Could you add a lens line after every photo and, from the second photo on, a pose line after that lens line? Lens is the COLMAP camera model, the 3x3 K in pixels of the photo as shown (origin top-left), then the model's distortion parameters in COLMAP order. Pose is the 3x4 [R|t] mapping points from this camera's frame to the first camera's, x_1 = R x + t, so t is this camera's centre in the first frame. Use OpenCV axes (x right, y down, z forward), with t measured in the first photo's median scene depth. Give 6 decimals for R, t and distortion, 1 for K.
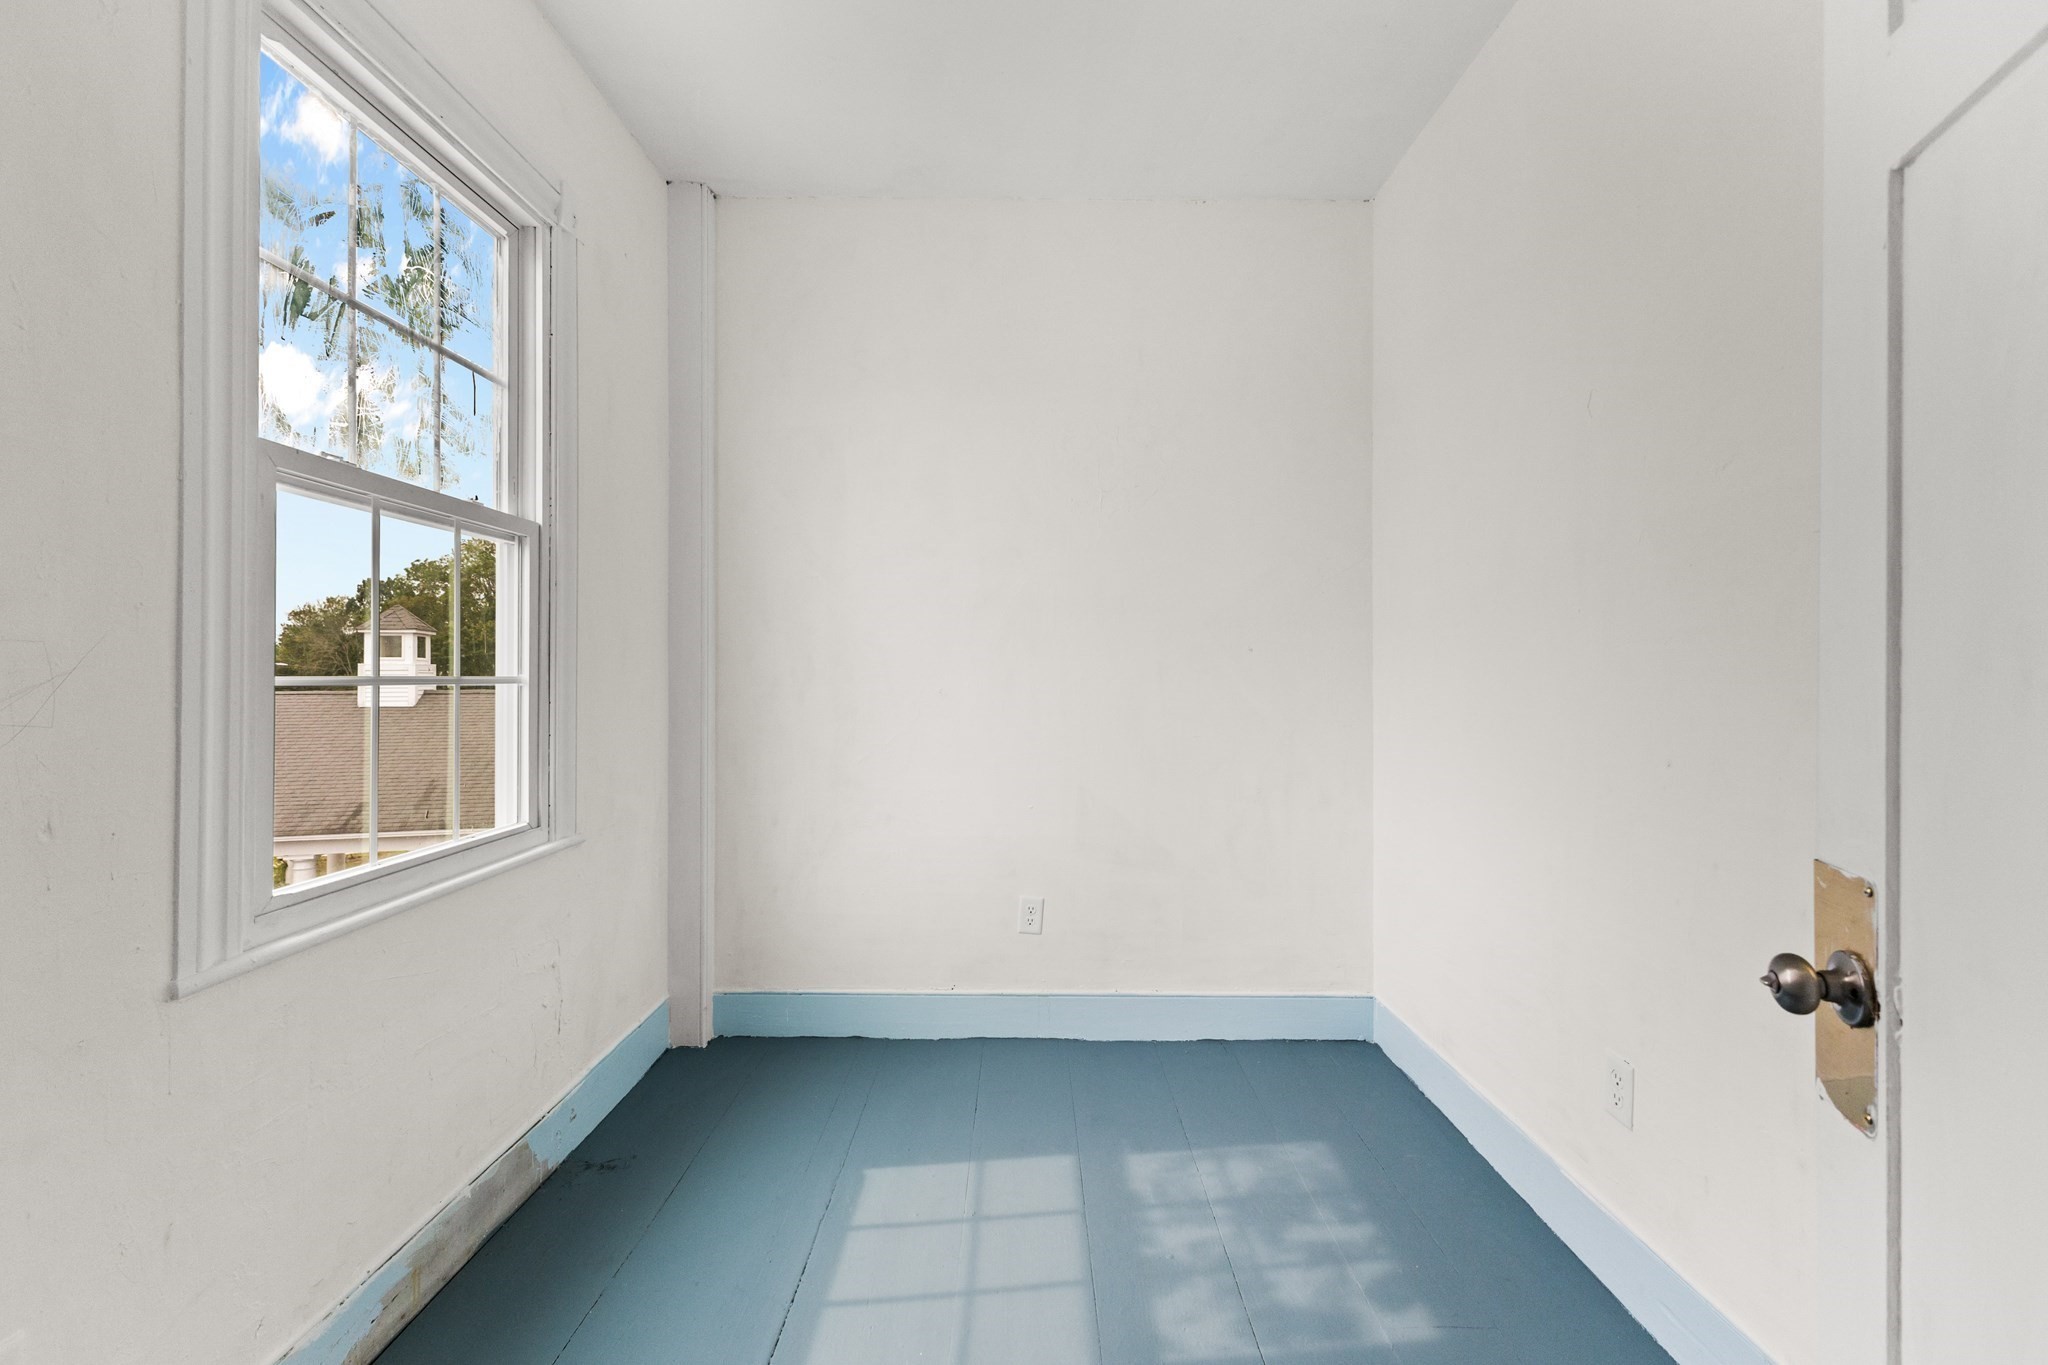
lens RADIAL K [[891.1, 0, 1026.0], [0, 891.1, 674.6], [0, 0, 1]] dist [0.000426, -0.000035]
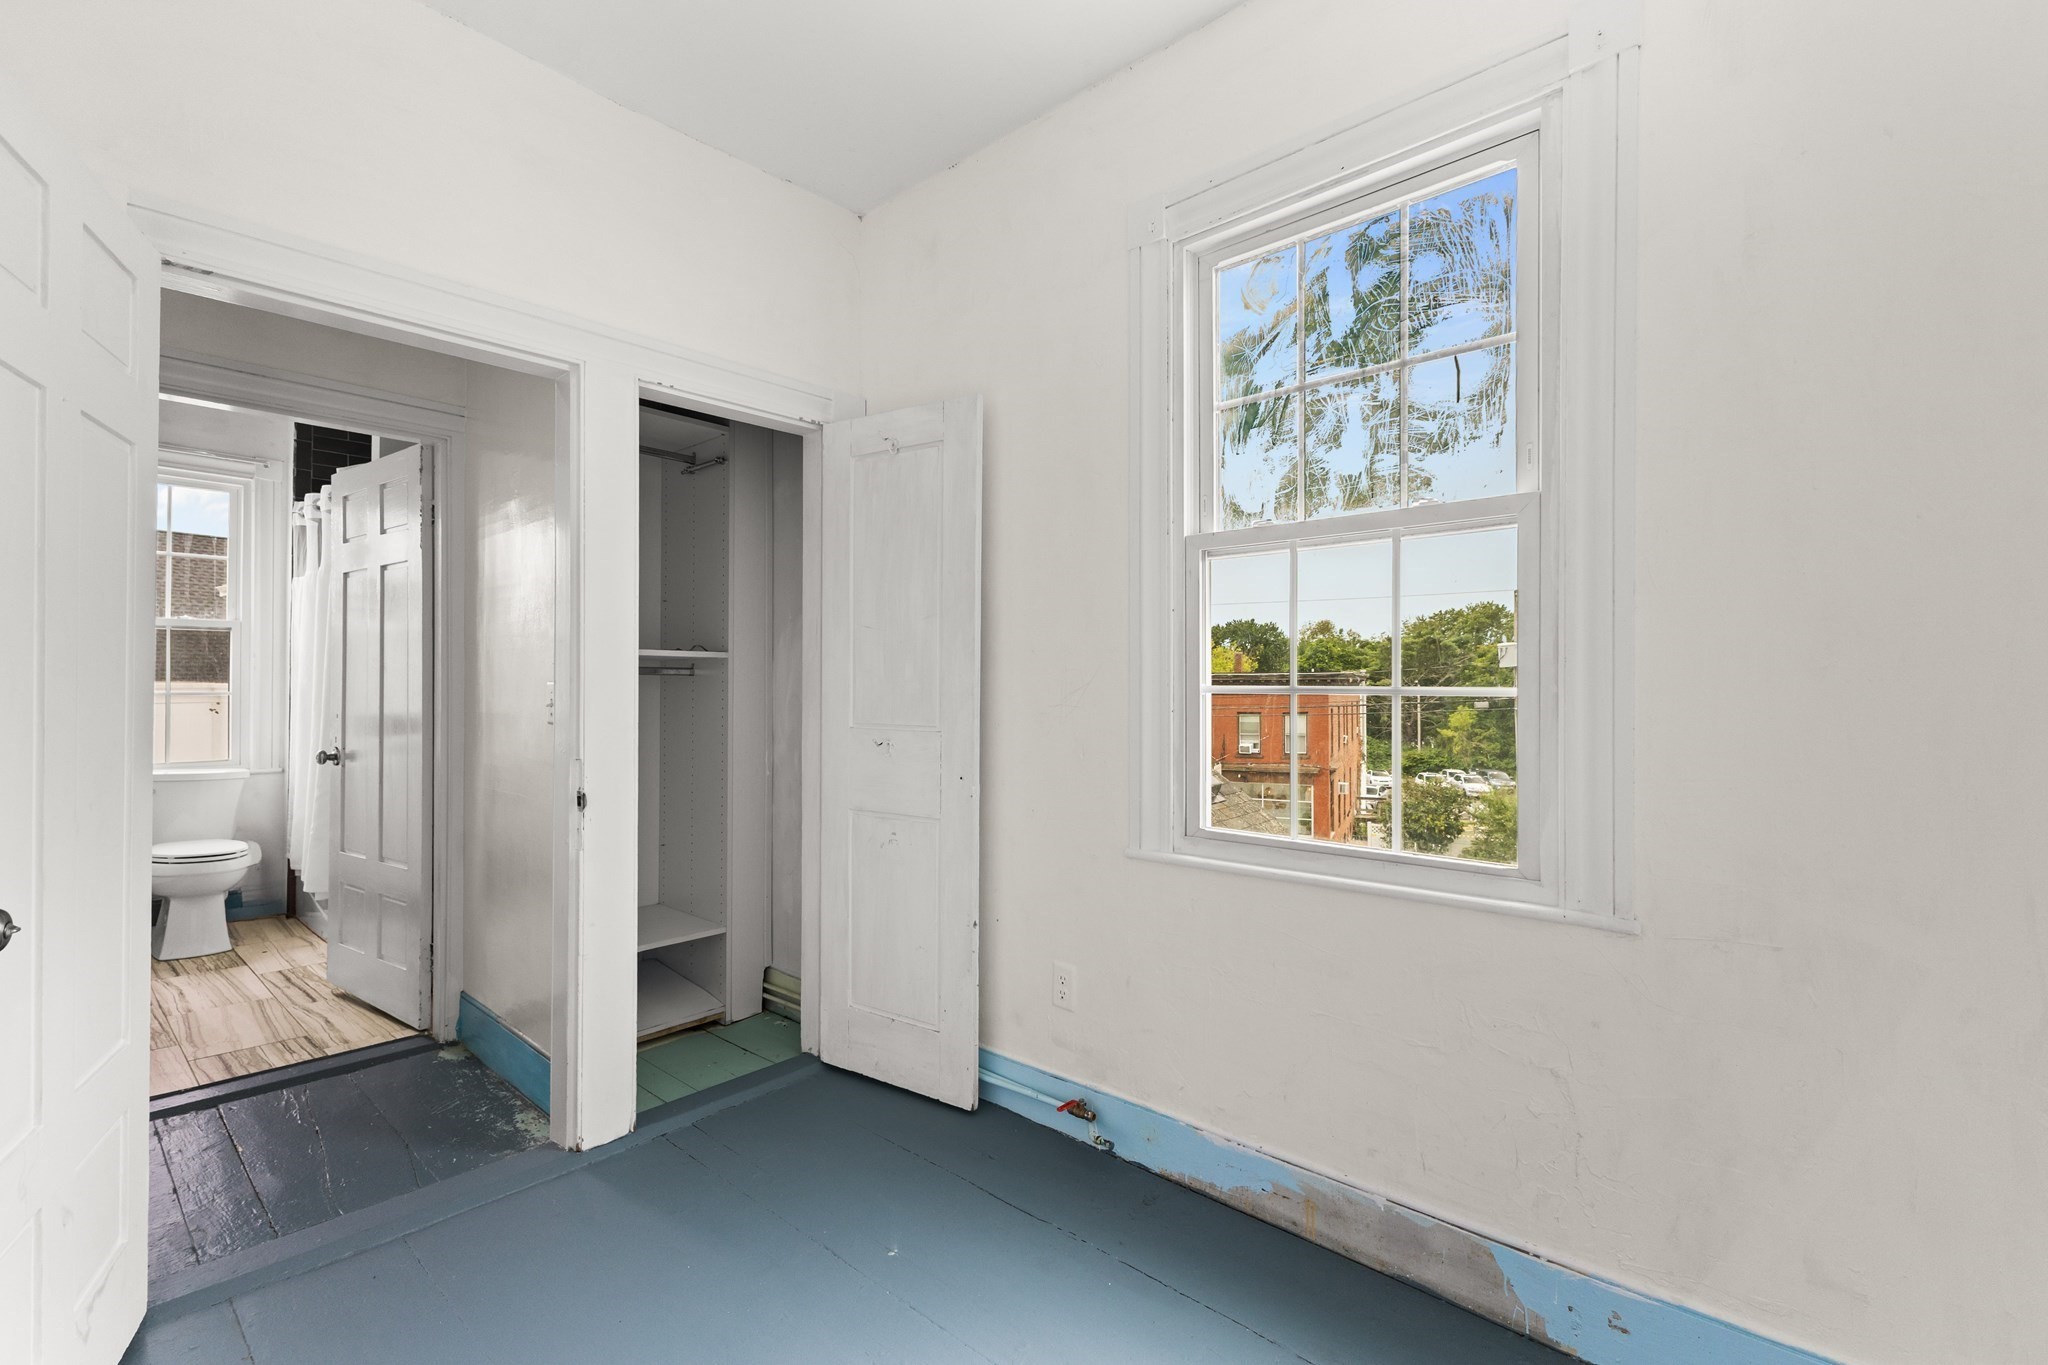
lens RADIAL K [[891.1, 0, 1027.6], [0, 891.1, 680.6], [0, 0, 1]] dist [0.000426, -0.000035]
pose [[-0.665122, -0.004745, -0.746719, 0.412637], [-0.002503, 0.999988, -0.004125, 0.000839], [0.746730, -0.000875, -0.665127, 1.465739]]
